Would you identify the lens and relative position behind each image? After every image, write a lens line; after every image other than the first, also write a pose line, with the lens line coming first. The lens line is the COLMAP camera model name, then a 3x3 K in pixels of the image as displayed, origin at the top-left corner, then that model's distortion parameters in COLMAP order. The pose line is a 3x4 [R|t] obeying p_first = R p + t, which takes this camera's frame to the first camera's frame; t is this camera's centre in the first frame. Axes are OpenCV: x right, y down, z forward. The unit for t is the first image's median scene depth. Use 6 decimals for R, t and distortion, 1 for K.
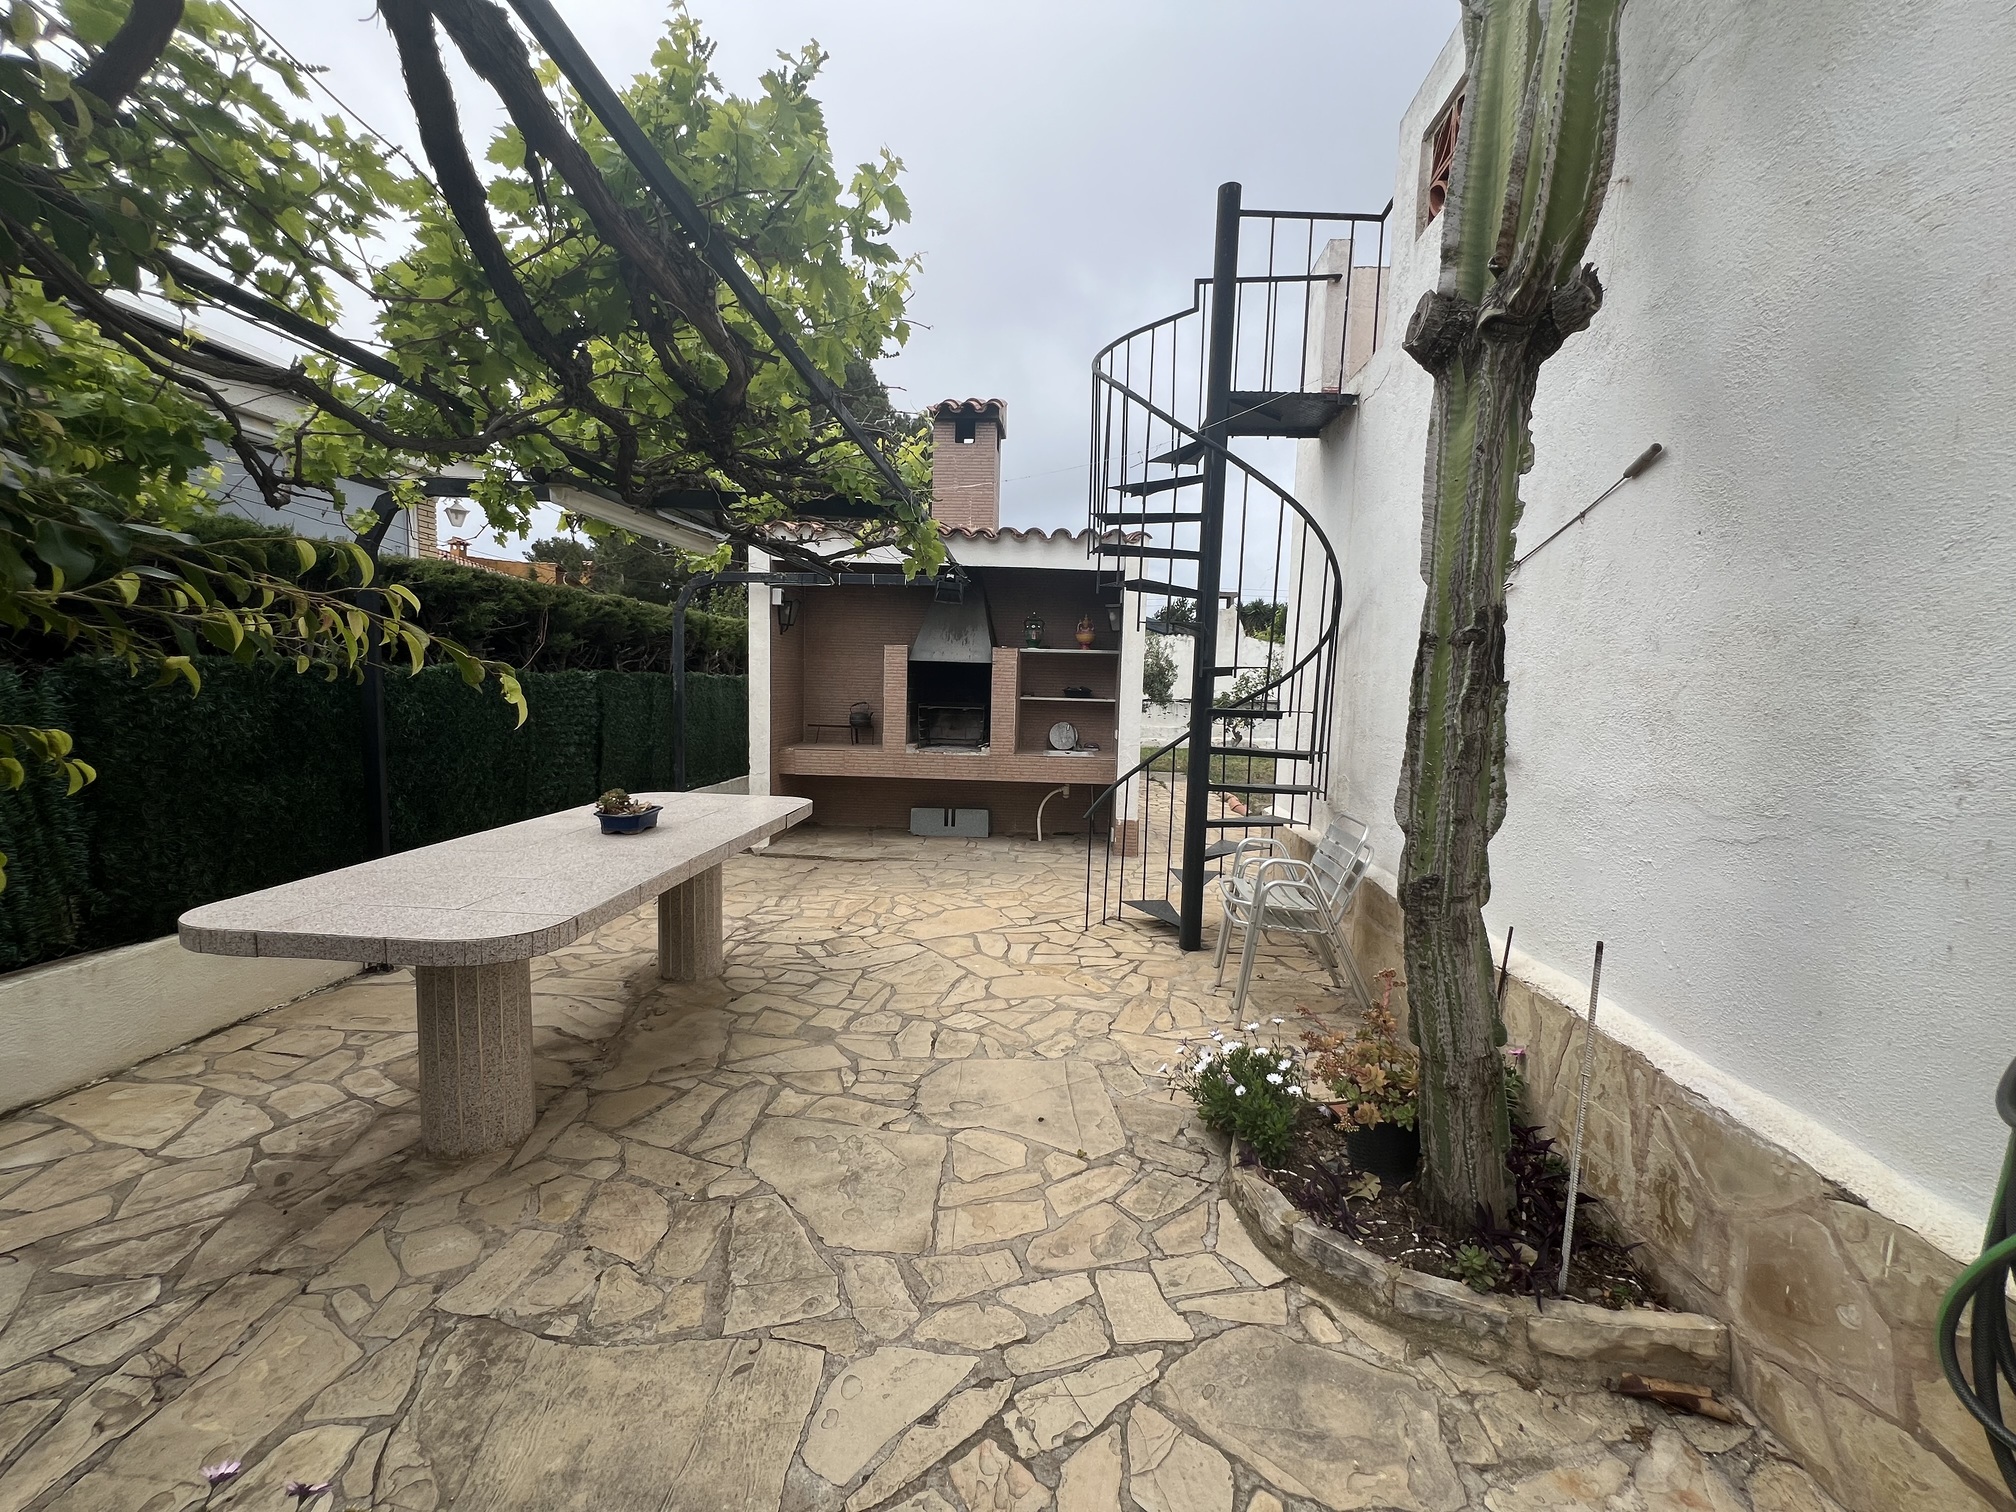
lens RADIAL K [[806.2, 0, 1011.0], [0, 806.2, 760.1], [0, 0, 1]] dist [0.000586, 0.000403]
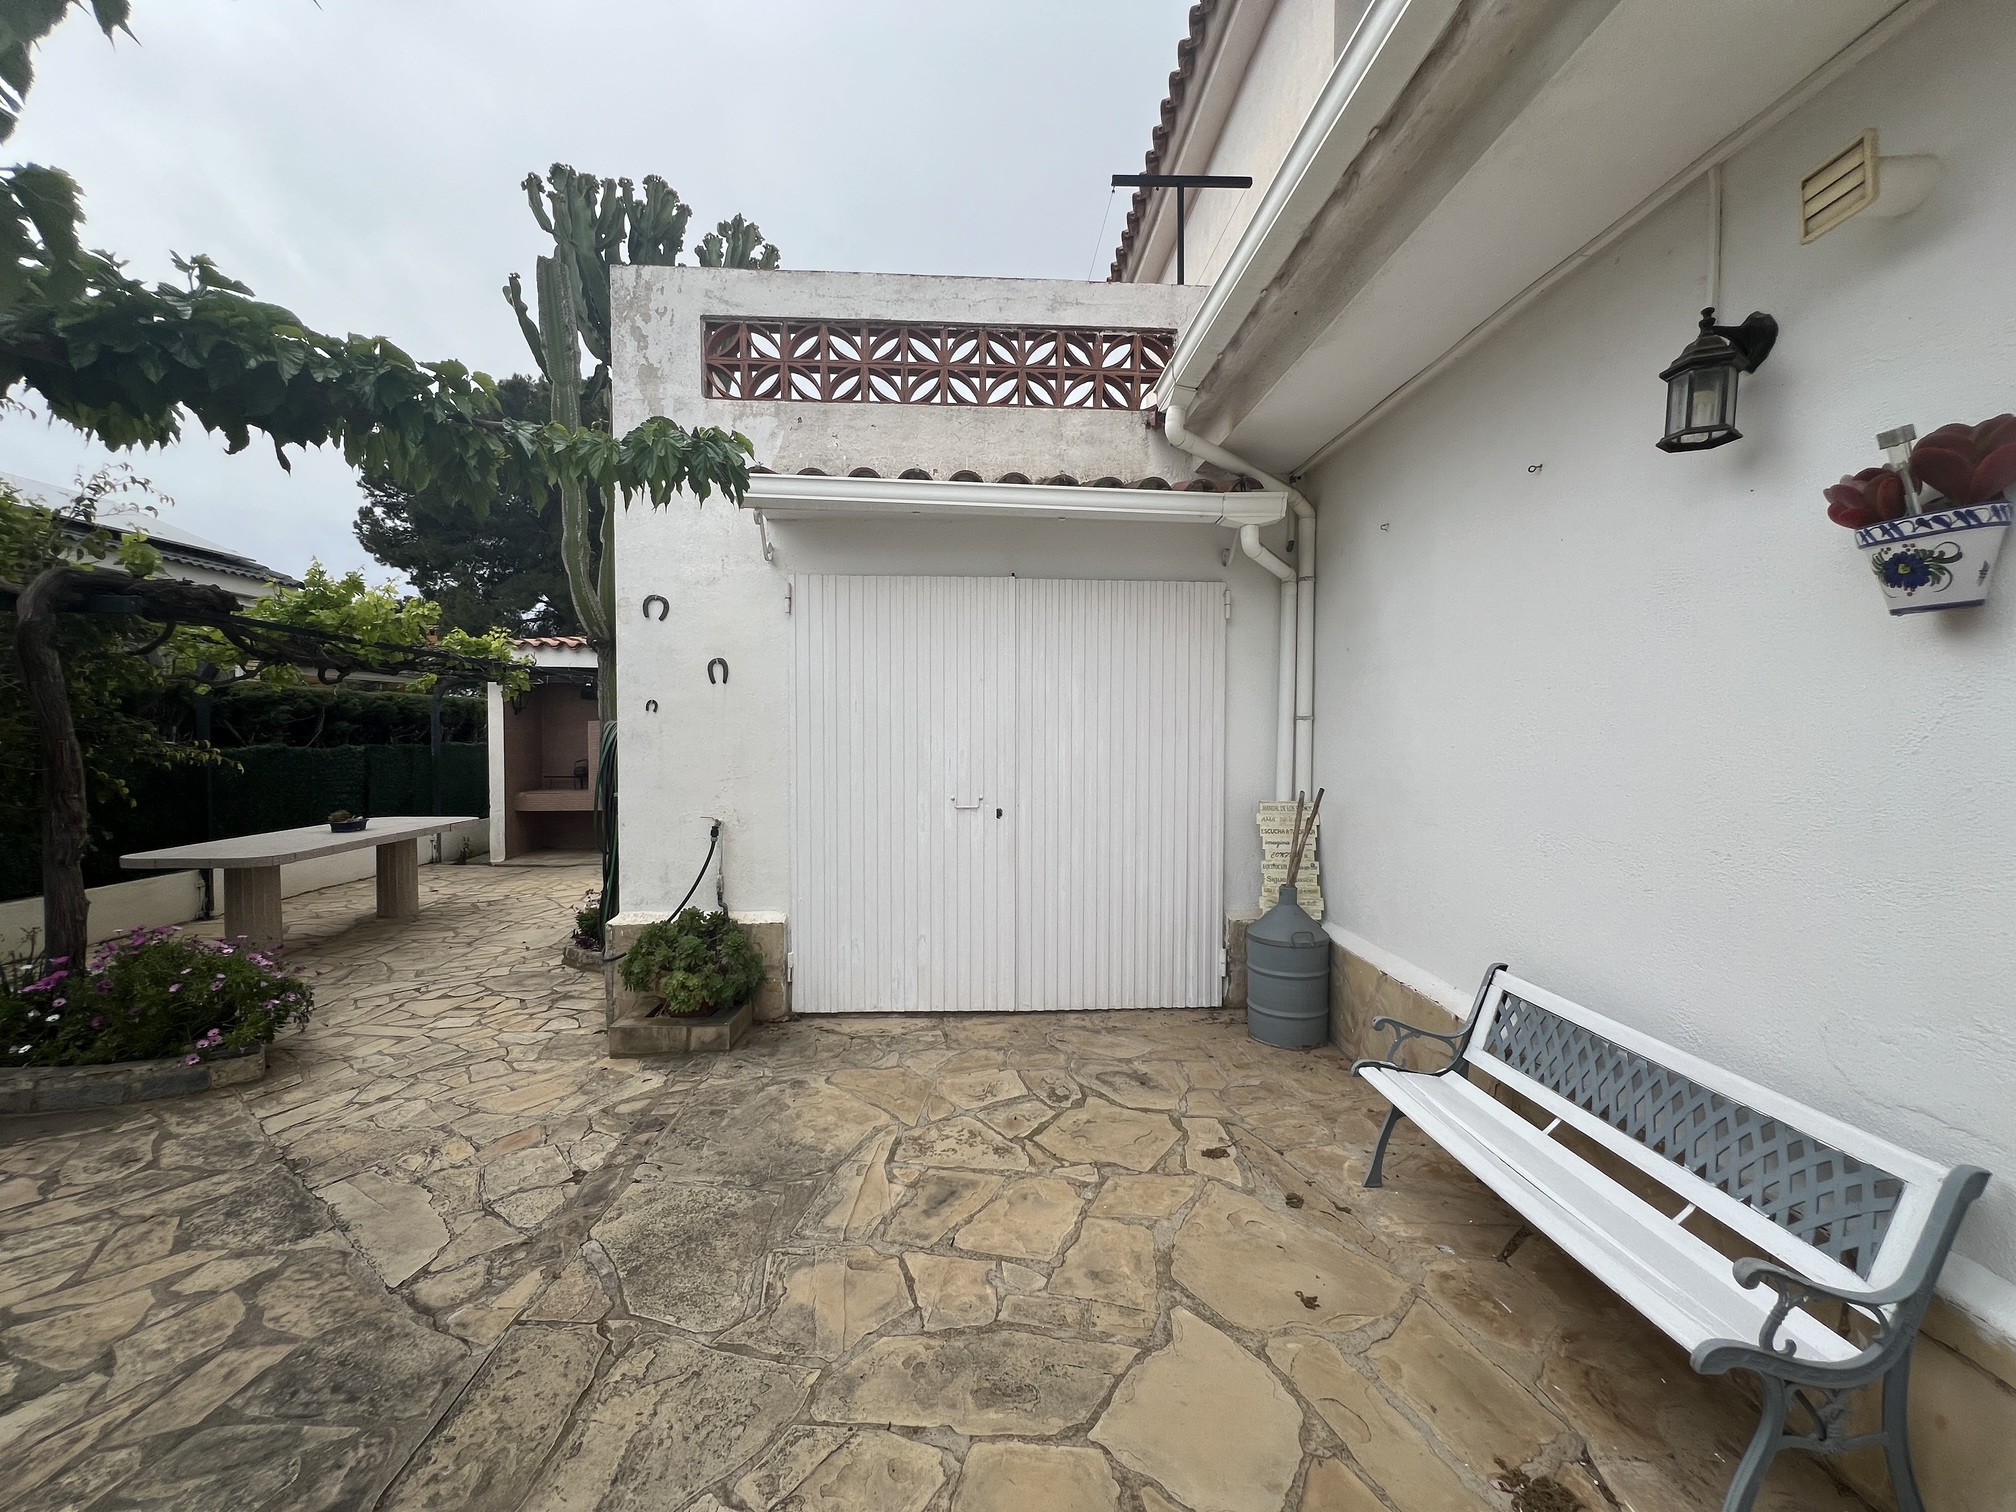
lens RADIAL K [[806.2, 0, 1015.2], [0, 806.2, 758.7], [0, 0, 1]] dist [0.000586, 0.000403]
pose [[0.992037, -0.024173, 0.123608, 1.720880], [0.031669, 0.997753, -0.059047, 0.150988], [-0.121903, 0.062491, 0.990573, -2.216255]]
